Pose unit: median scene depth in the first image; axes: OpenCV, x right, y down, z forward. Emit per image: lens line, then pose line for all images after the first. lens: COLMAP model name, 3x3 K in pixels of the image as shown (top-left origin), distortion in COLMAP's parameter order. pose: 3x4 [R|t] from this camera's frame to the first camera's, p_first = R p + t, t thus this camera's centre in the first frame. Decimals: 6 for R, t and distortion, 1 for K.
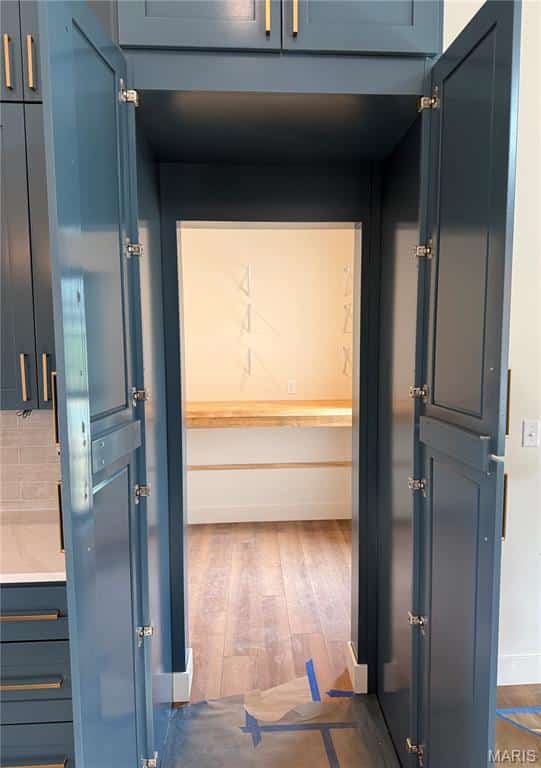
lens RADIAL K [[551.4, 0, 272.7], [0, 551.4, 385.2], [0, 0, 1]] dist [-0.000496, 0.000060]
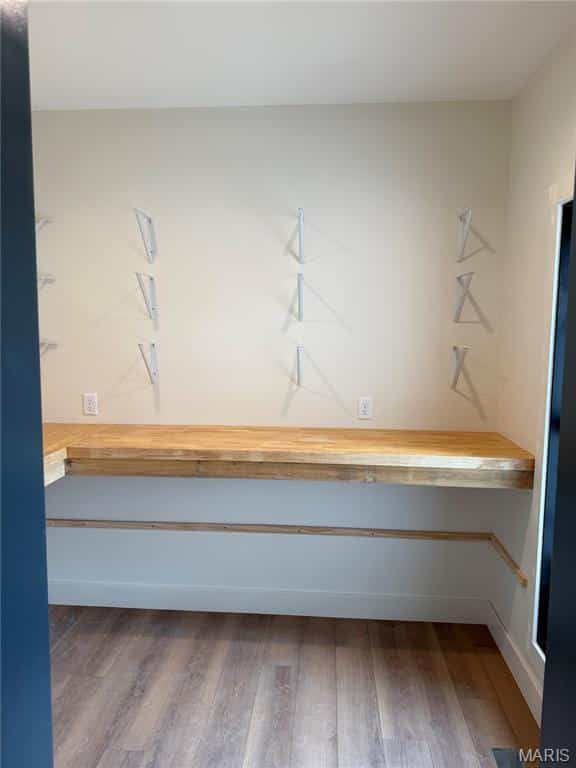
lens RADIAL K [[535.6, 0, 284.8], [0, 535.6, 382.9], [0, 0, 1]] dist [0.006801, -0.001221]
pose [[0.991898, 0.025580, -0.124433, 0.019226], [-0.024063, 0.999617, 0.013683, -0.034473], [0.124735, -0.010578, 0.992134, 0.416872]]
